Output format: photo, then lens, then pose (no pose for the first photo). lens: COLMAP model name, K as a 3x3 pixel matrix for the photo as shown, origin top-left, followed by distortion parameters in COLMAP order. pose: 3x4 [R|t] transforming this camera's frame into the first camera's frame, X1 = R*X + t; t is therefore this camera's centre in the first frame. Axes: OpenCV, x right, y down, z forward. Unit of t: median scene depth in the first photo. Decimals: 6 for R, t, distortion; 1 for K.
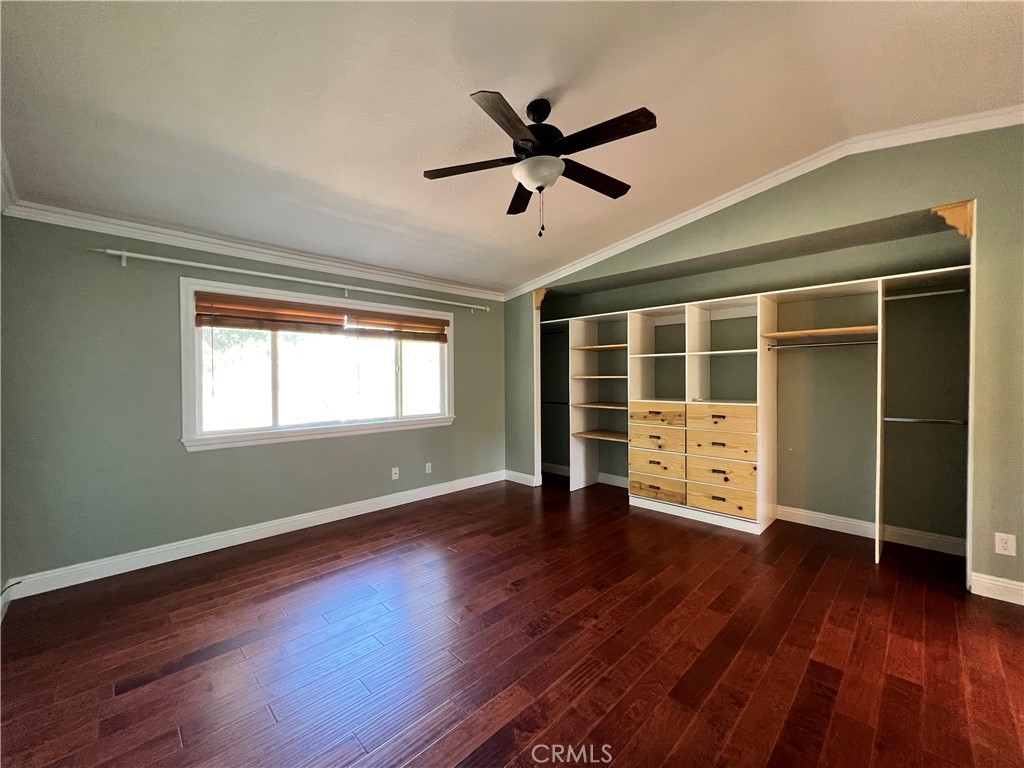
lens RADIAL K [[412.9, 0, 508.3], [0, 412.9, 383.7], [0, 0, 1]] dist [-0.002164, 0.000835]
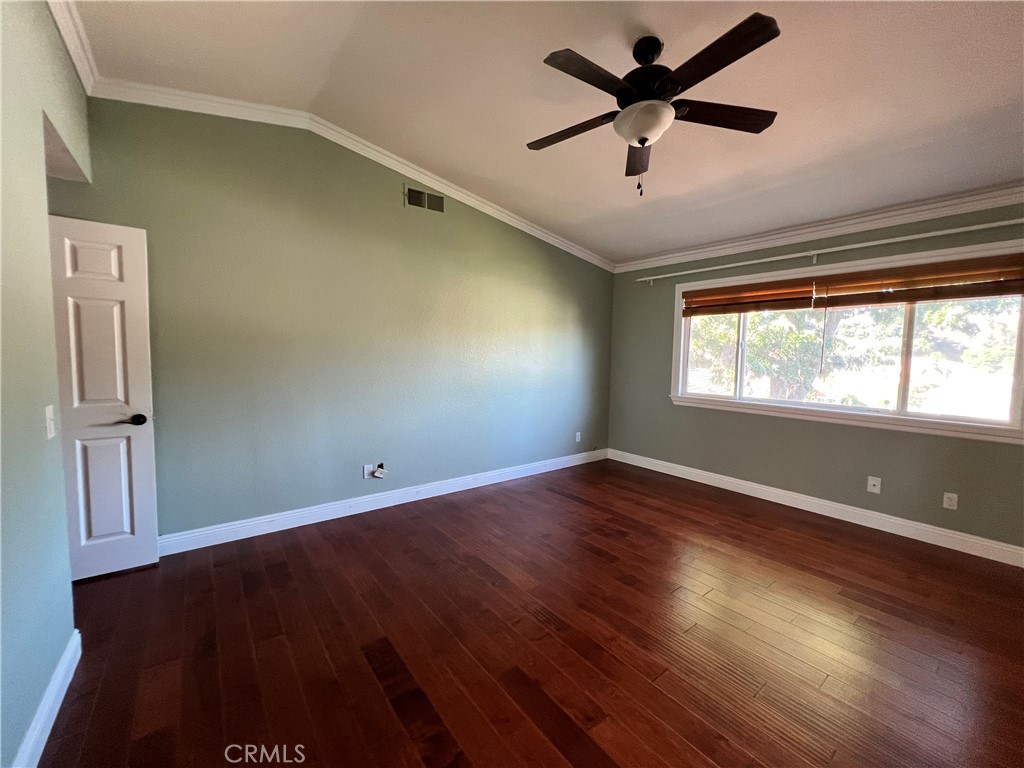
lens RADIAL K [[412.9, 0, 508.3], [0, 412.9, 383.7], [0, 0, 1]] dist [-0.002164, 0.000835]
pose [[-0.127968, 0.074920, -0.988944, 0.582700], [-0.030406, 0.996378, 0.079418, -0.004665], [0.991312, 0.040233, -0.125227, 0.468660]]
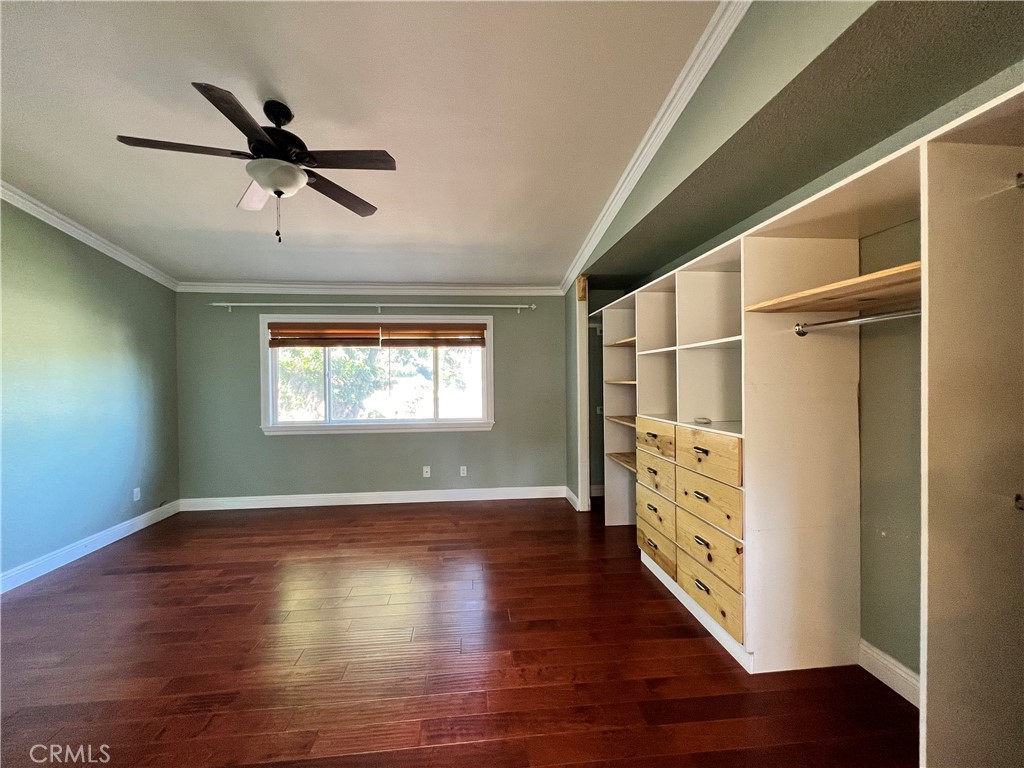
lens RADIAL K [[412.9, 0, 508.3], [0, 412.9, 383.7], [0, 0, 1]] dist [-0.002164, 0.000835]
pose [[0.776122, 0.004745, -0.630564, 0.617770], [-0.003819, 0.999989, 0.002825, -0.017011], [0.630571, 0.000216, 0.776132, 0.327114]]
